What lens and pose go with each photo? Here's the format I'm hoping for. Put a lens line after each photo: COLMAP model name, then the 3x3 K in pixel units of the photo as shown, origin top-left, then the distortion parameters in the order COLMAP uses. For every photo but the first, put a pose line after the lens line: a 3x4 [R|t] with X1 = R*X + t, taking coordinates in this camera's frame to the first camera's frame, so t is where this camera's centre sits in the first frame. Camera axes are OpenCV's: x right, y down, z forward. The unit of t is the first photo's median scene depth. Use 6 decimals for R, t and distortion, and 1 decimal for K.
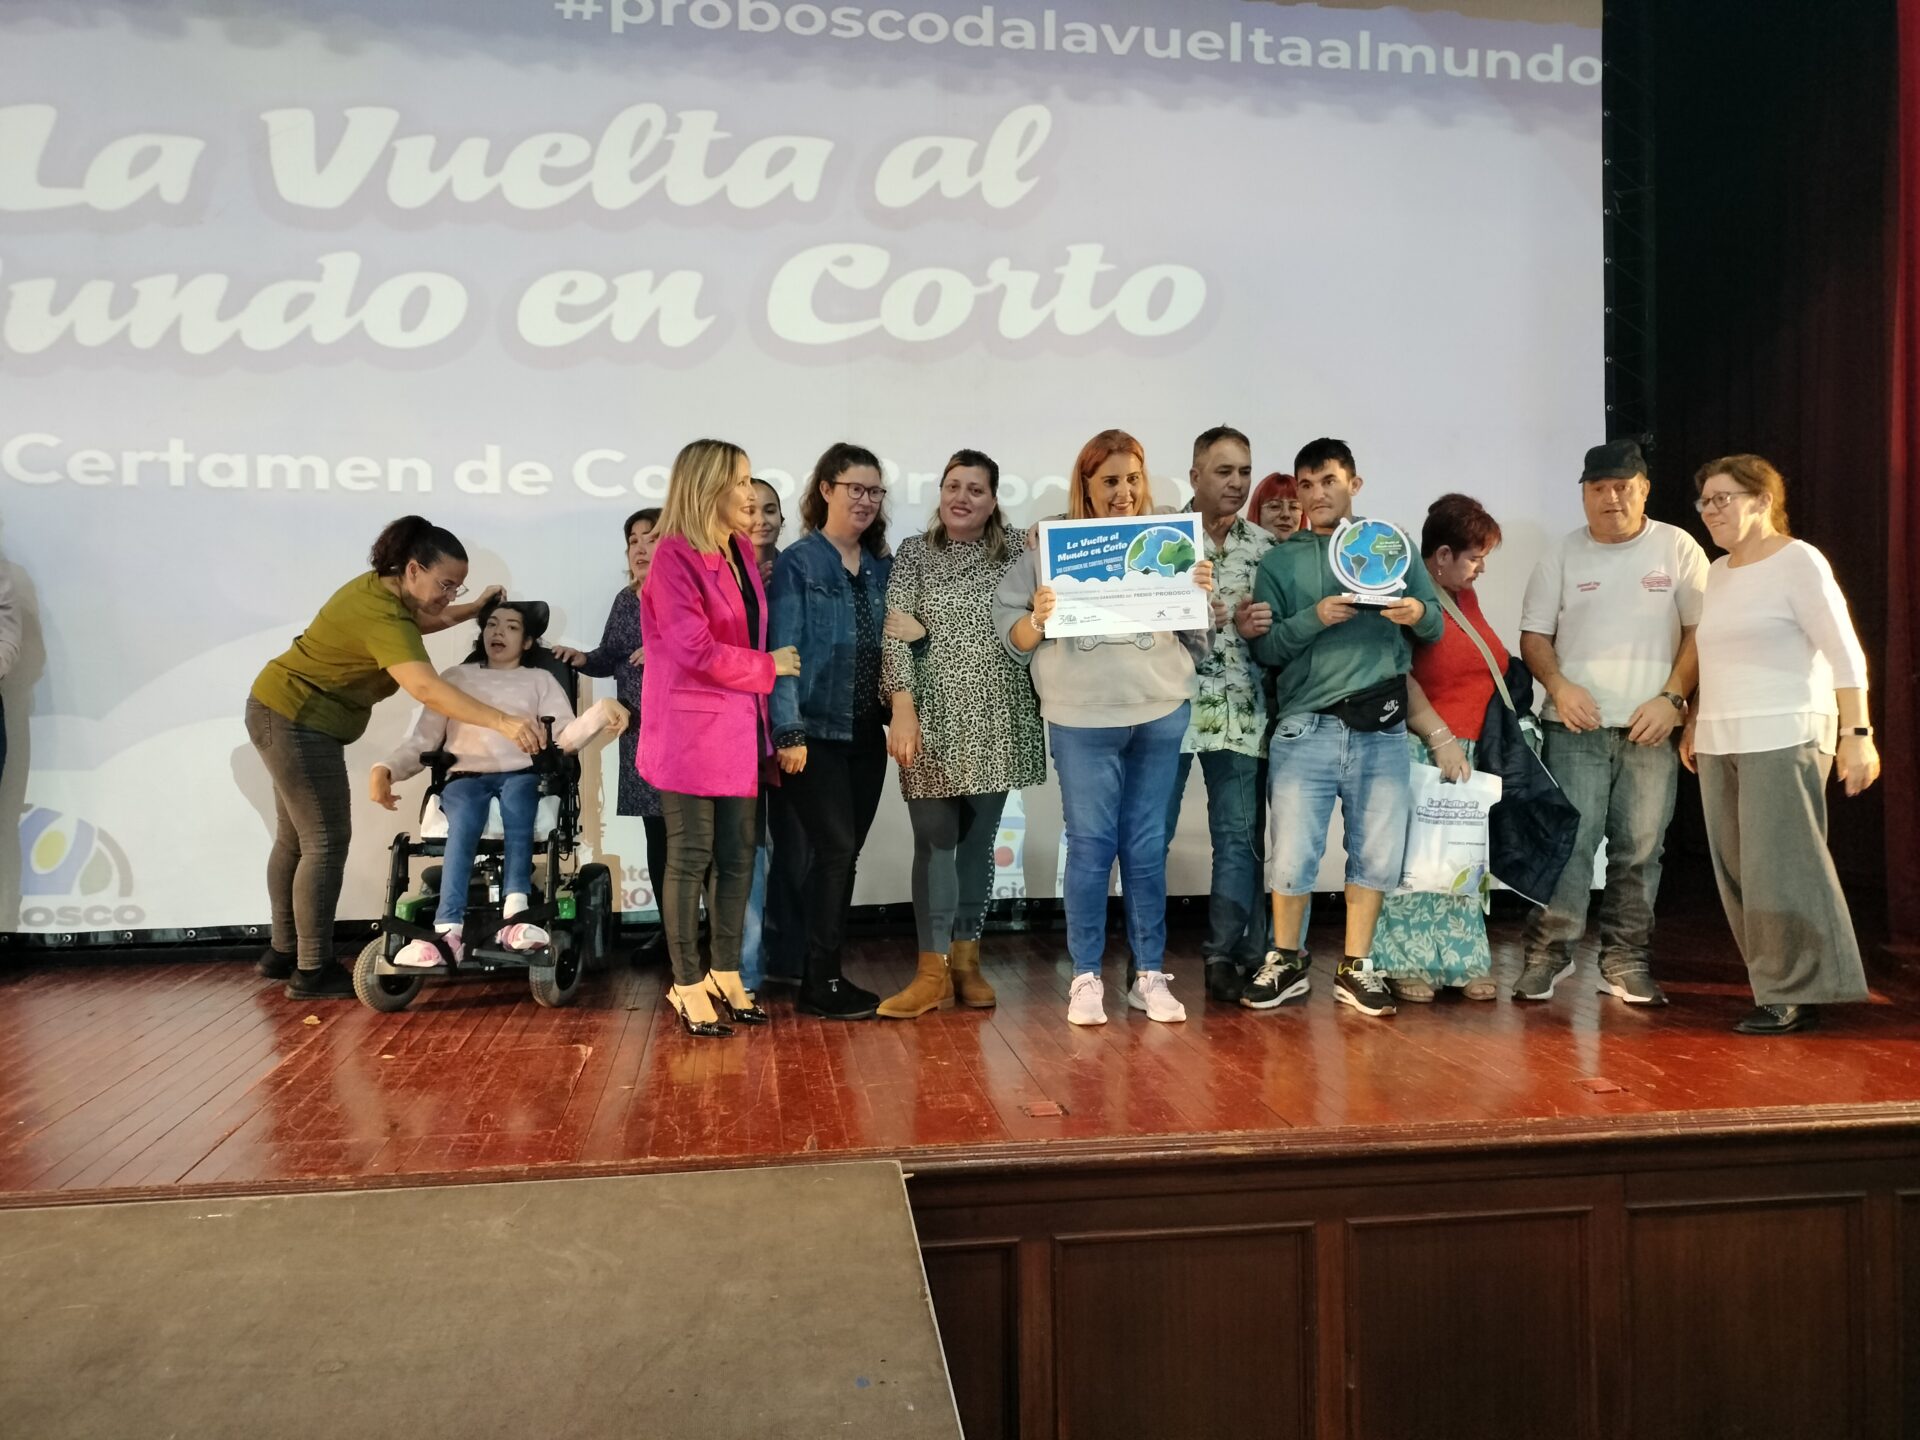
lens RADIAL K [[1413.9, 0, 964.4], [0, 1413.9, 712.7], [0, 0, 1]] dist [0.056973, -0.069221]
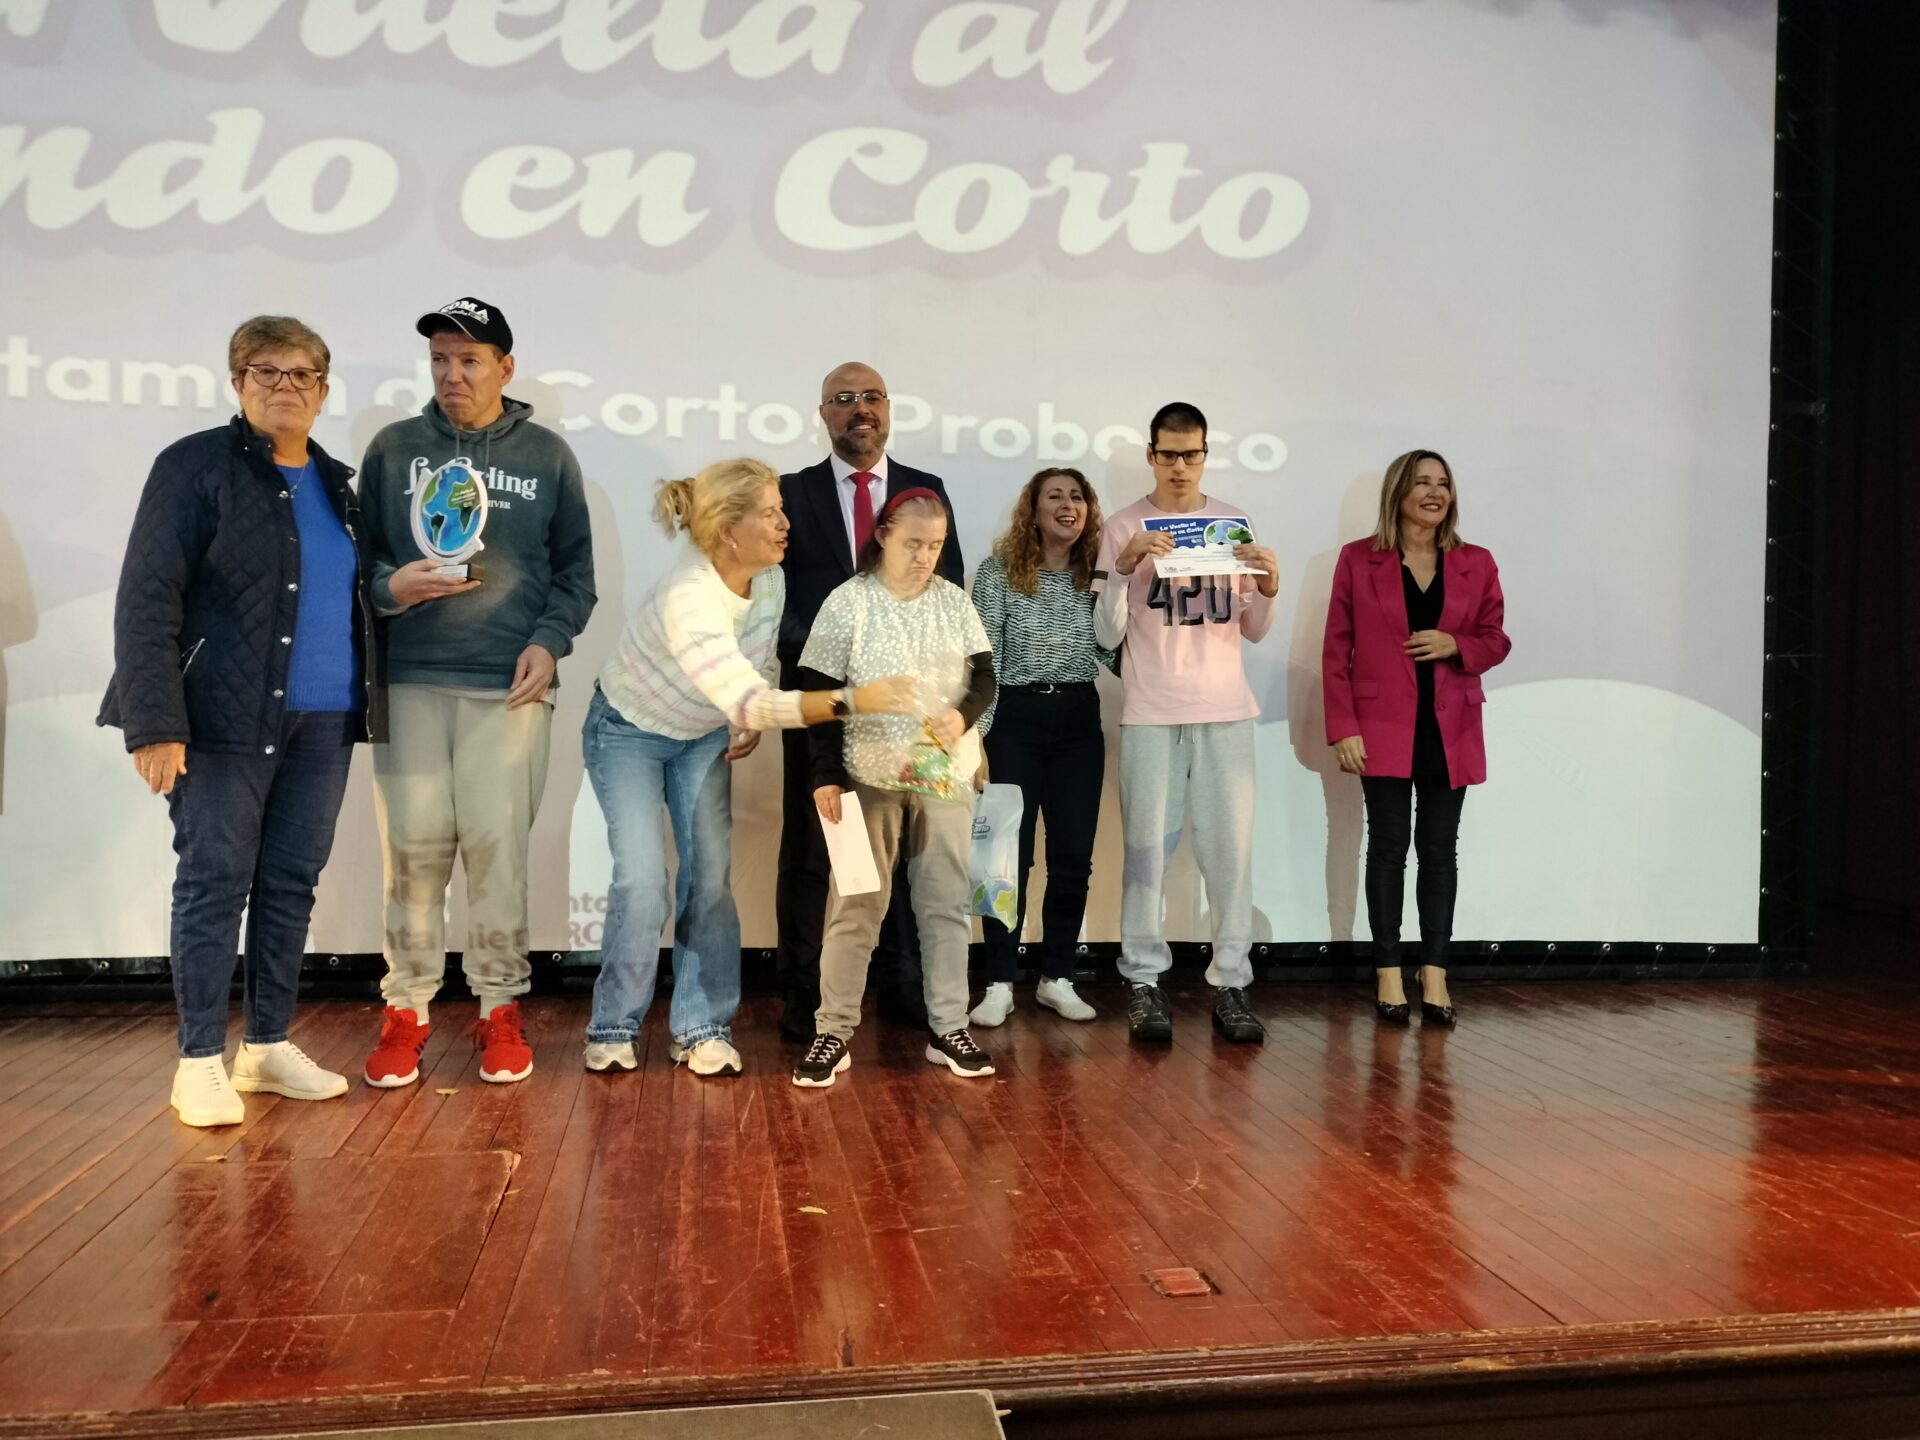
lens RADIAL K [[1374.1, 0, 960.0], [0, 1374.1, 720.0], [0, 0, 1]] dist [0.032081, -0.036989]
pose [[0.999311, 0.024955, 0.027472, -0.049845], [-0.024737, 0.999660, -0.008246, 0.012153], [-0.027668, 0.007561, 0.999589, 0.225967]]
